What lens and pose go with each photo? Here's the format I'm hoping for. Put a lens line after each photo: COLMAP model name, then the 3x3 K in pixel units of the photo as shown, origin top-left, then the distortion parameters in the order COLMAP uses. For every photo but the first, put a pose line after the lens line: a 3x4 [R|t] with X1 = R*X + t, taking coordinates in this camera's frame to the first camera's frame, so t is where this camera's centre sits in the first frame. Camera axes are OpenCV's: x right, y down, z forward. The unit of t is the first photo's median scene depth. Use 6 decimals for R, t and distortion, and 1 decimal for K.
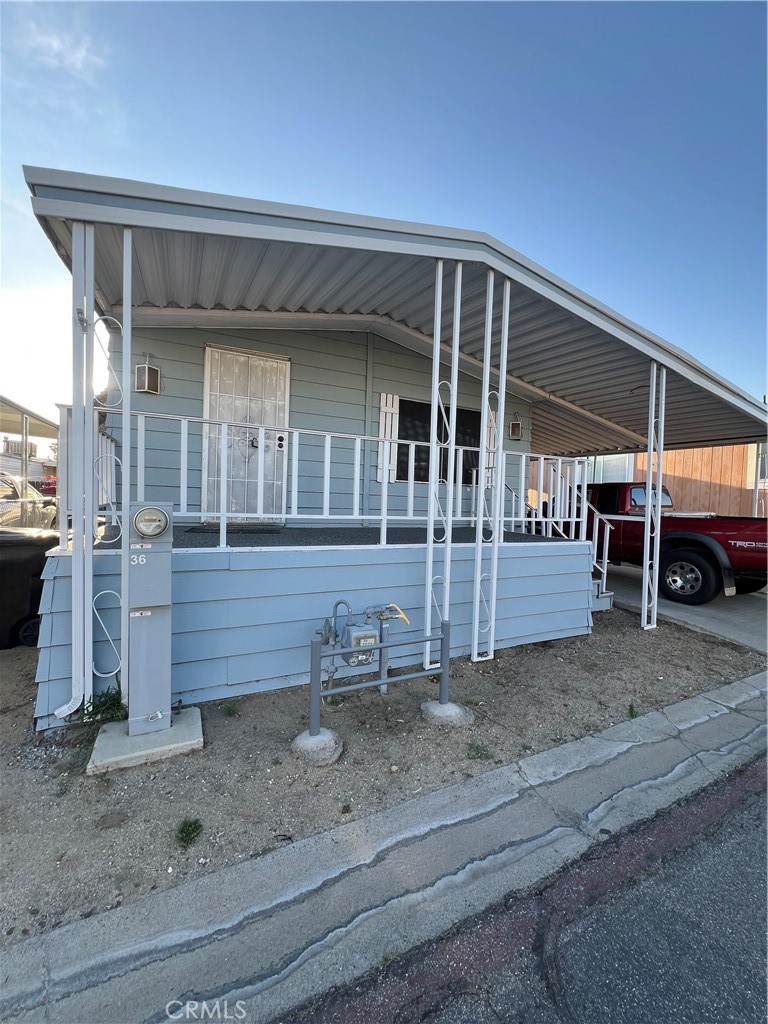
lens RADIAL K [[451.4, 0, 383.1], [0, 451.4, 513.2], [0, 0, 1]] dist [0.002708, -0.000282]
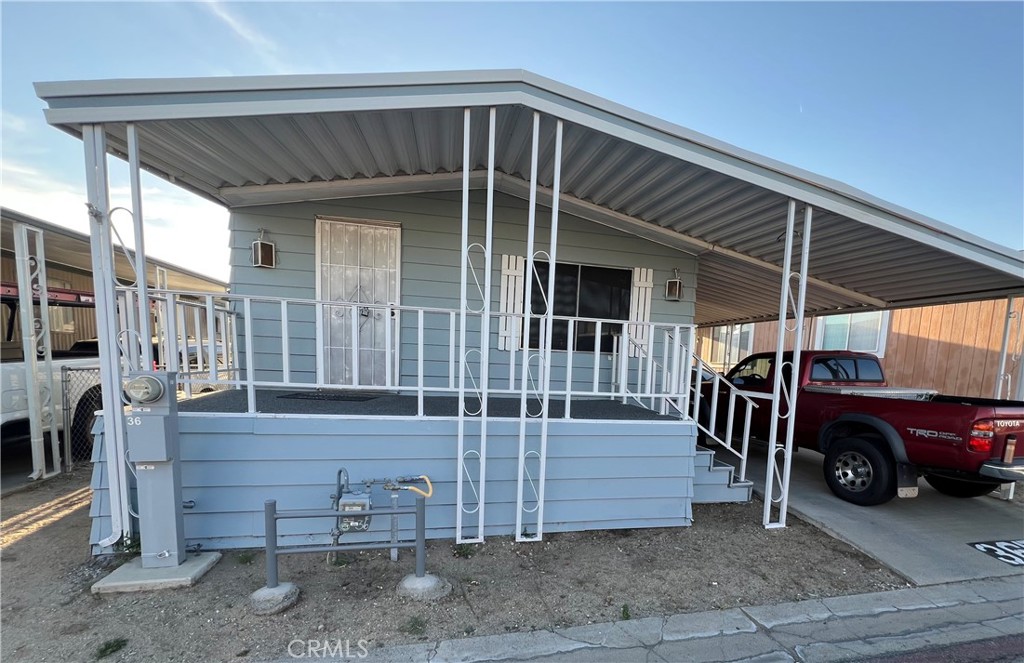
lens RADIAL K [[477.5, 0, 533.8], [0, 477.5, 412.8], [0, 0, 1]] dist [0.002534, -0.001453]
pose [[0.964446, 0.037288, -0.261636, 0.420901], [-0.018914, 0.997196, 0.072398, -0.013976], [0.263602, -0.064876, 0.962447, 0.048487]]
